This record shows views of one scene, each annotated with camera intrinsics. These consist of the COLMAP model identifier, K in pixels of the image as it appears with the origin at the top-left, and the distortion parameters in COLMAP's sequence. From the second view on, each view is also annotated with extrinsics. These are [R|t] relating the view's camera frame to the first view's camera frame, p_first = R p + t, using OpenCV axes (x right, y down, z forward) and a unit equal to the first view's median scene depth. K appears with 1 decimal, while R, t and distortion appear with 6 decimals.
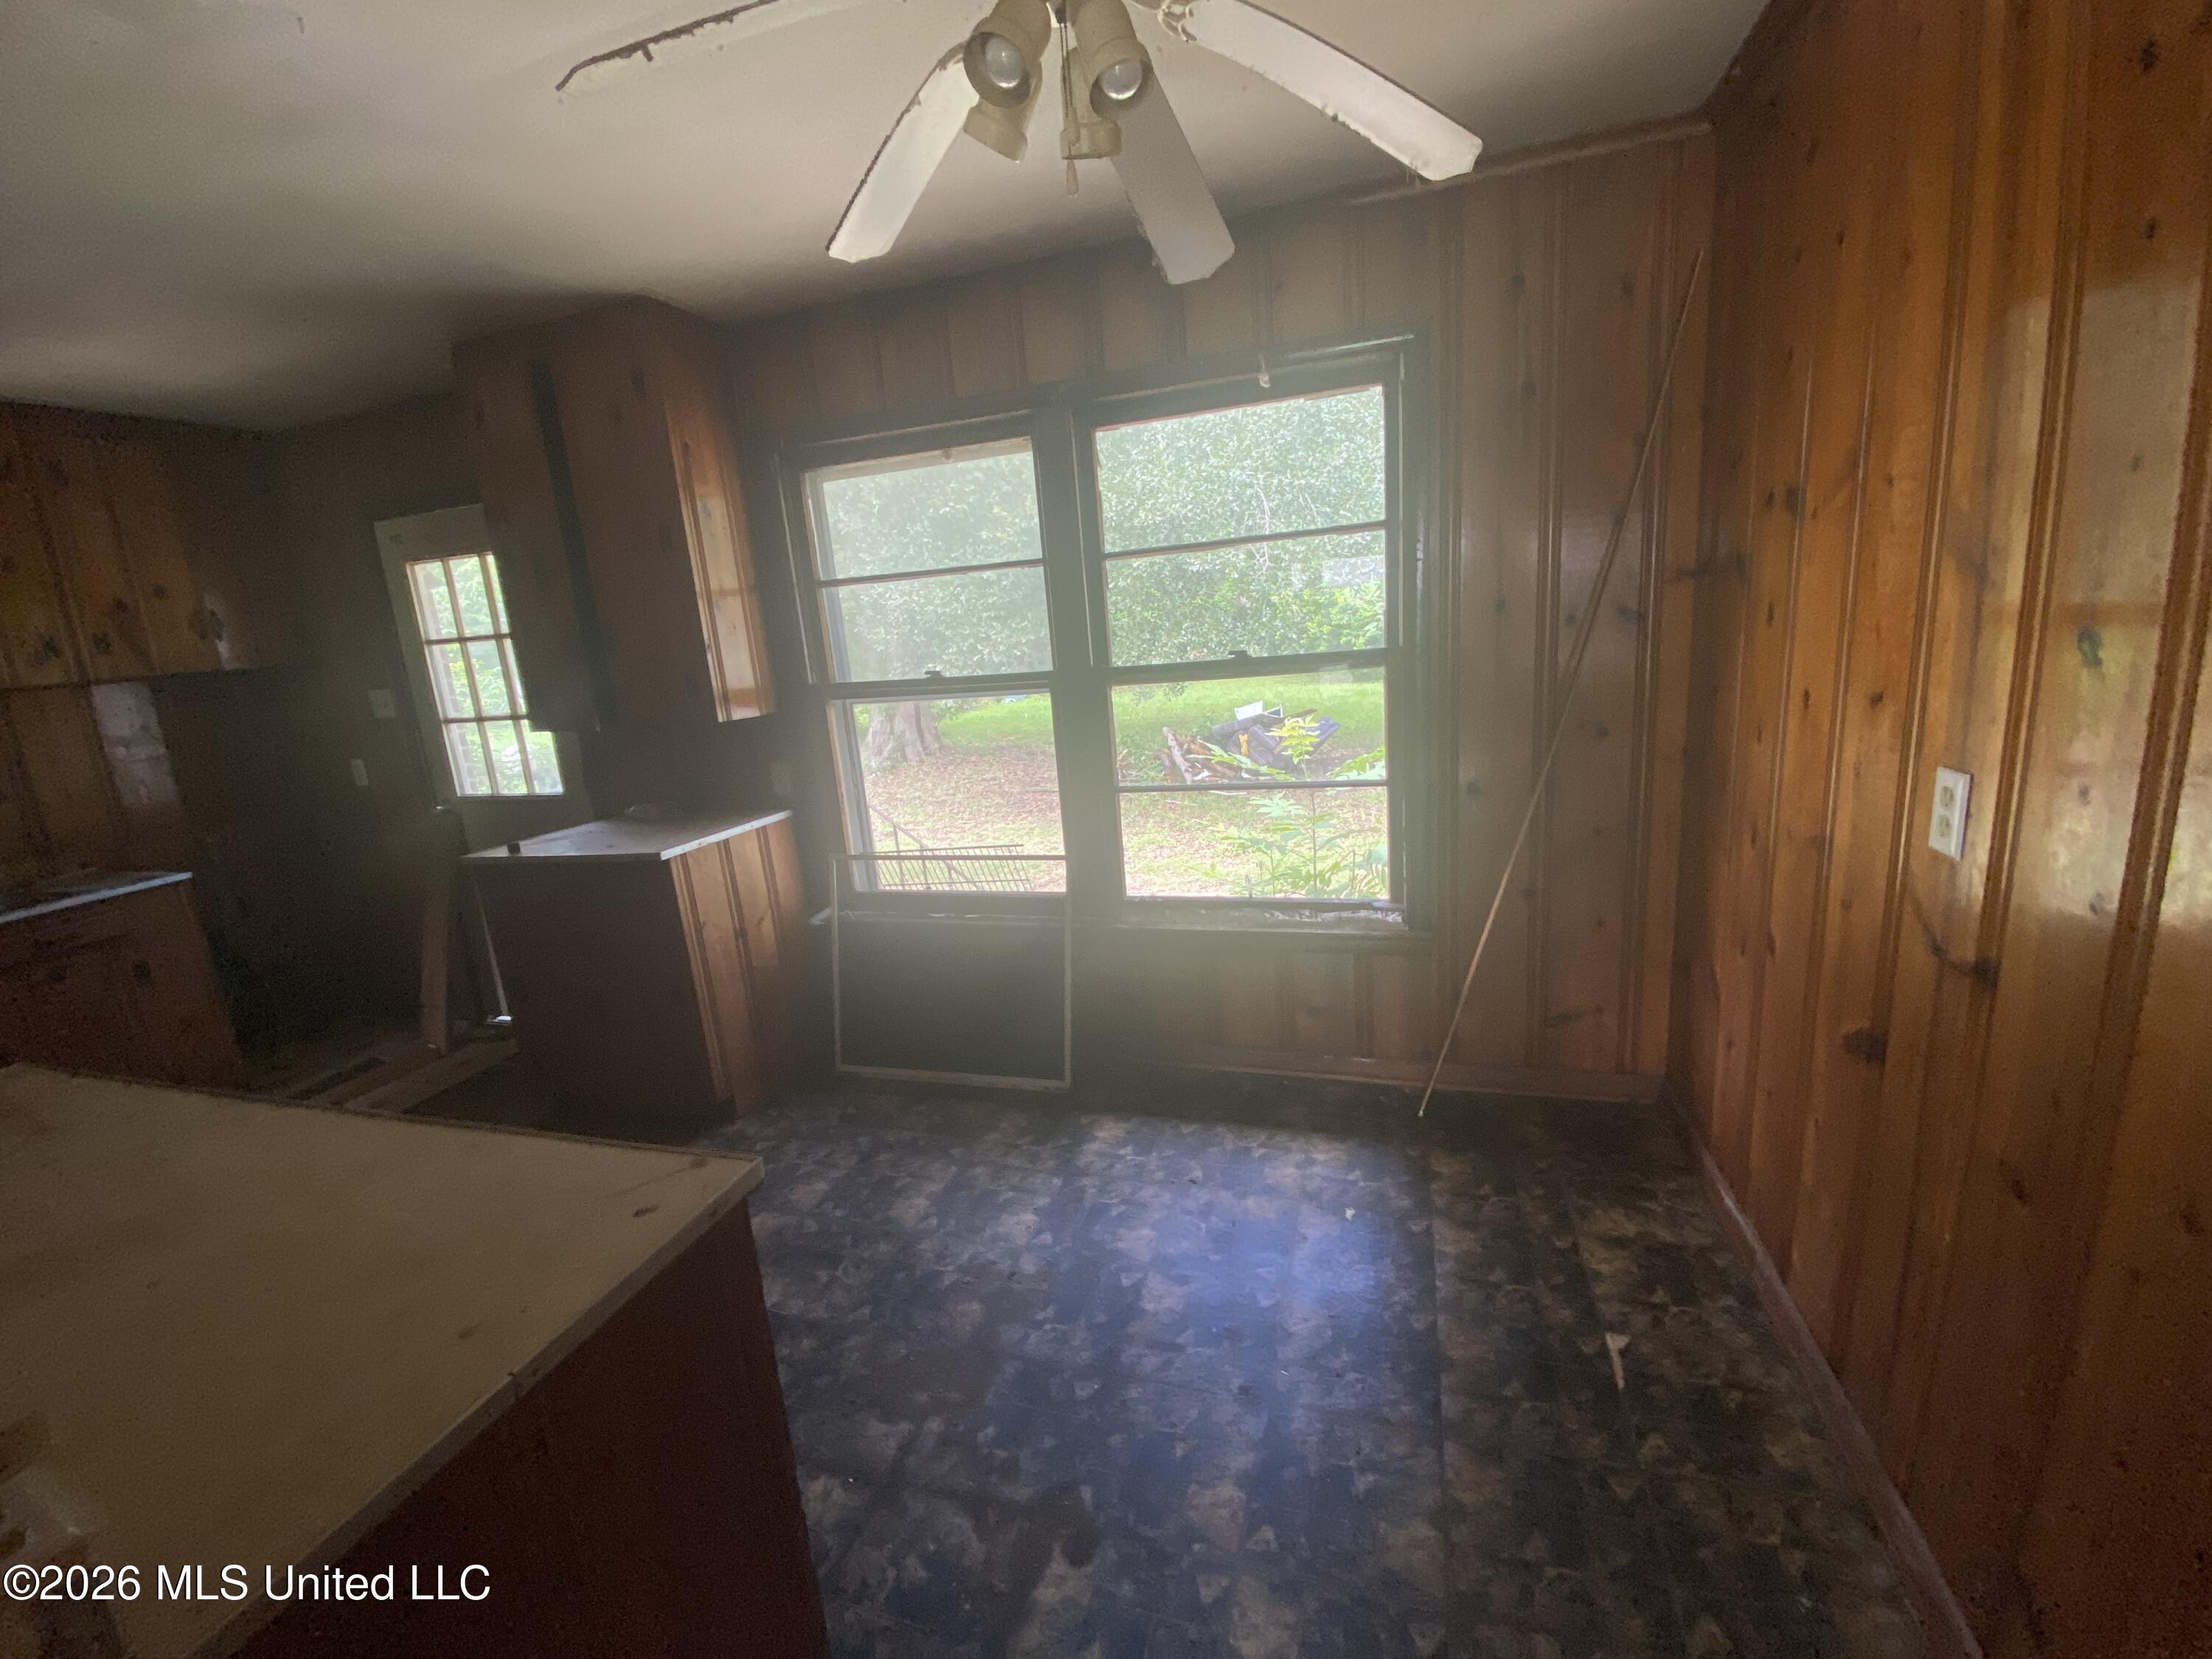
lens RADIAL K [[910.4, 0, 1112.6], [0, 910.4, 834.8], [0, 0, 1]] dist [0.015508, -0.014560]
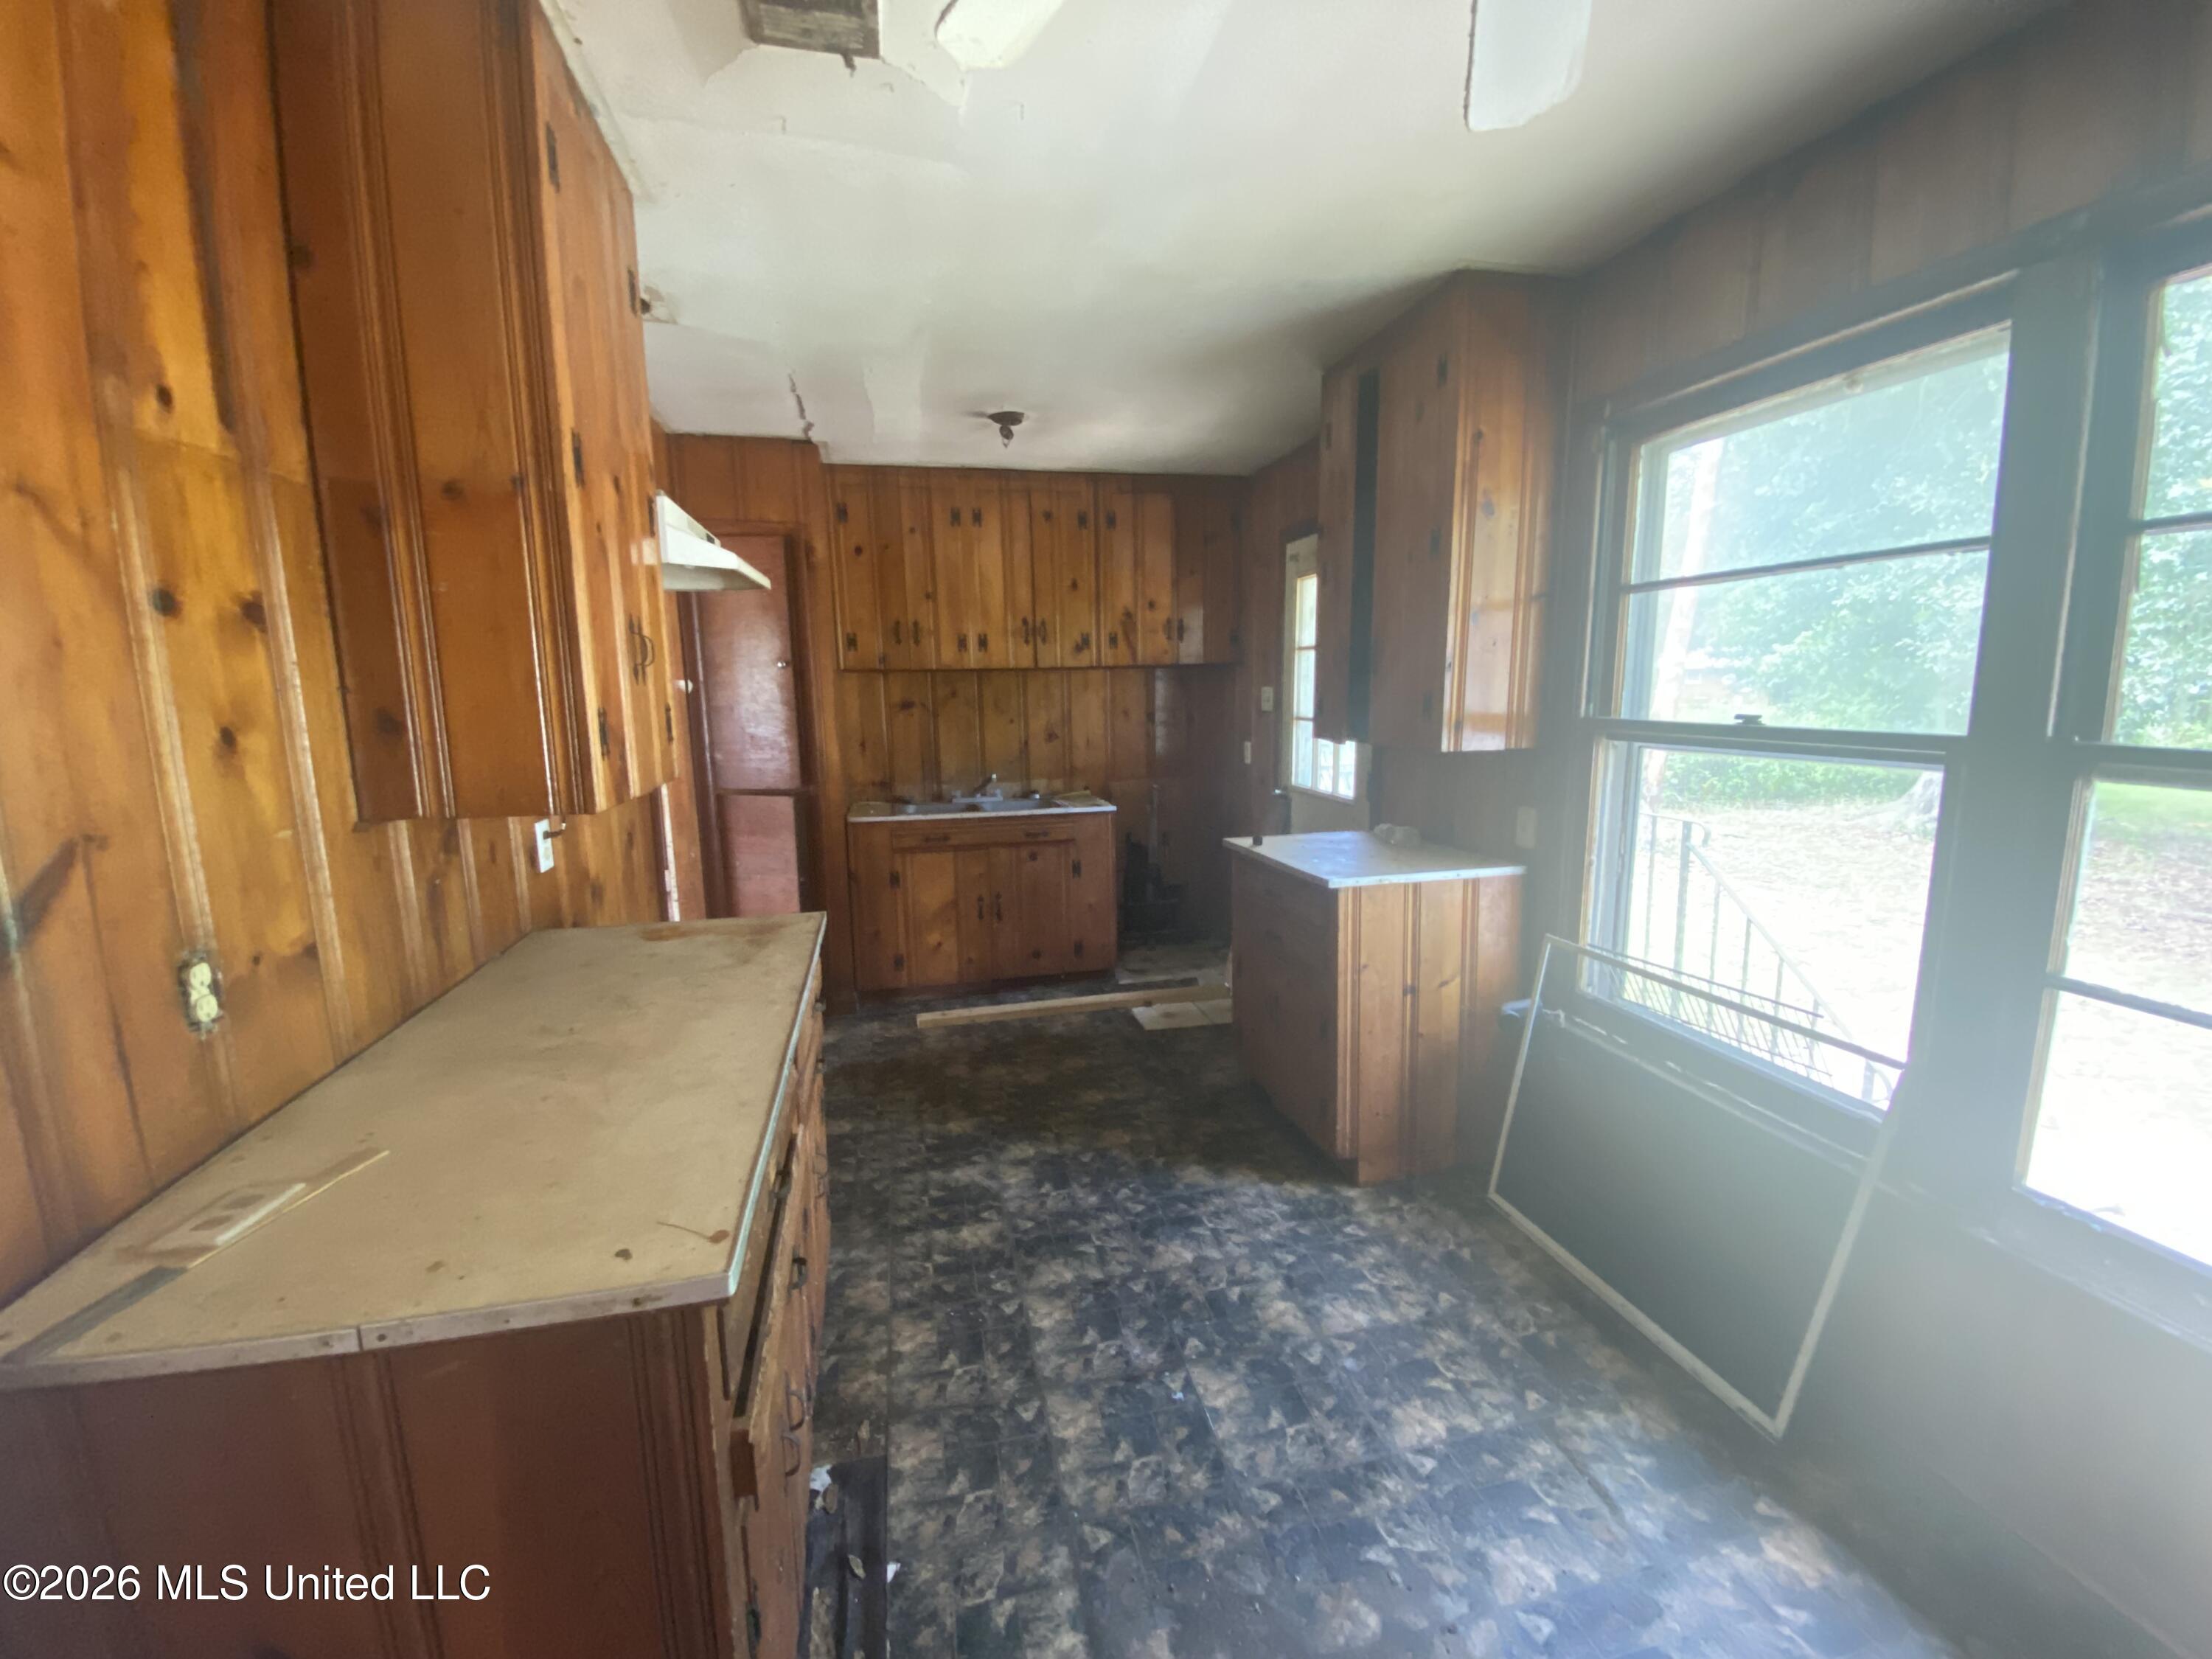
lens RADIAL K [[910.4, 0, 1086.0], [0, 910.4, 827.2], [0, 0, 1]] dist [0.015508, -0.014560]
pose [[0.495651, 0.198445, -0.845547, 0.145467], [-0.207124, 0.972466, 0.106818, -0.072876], [0.843463, 0.122189, 0.523106, 0.257422]]
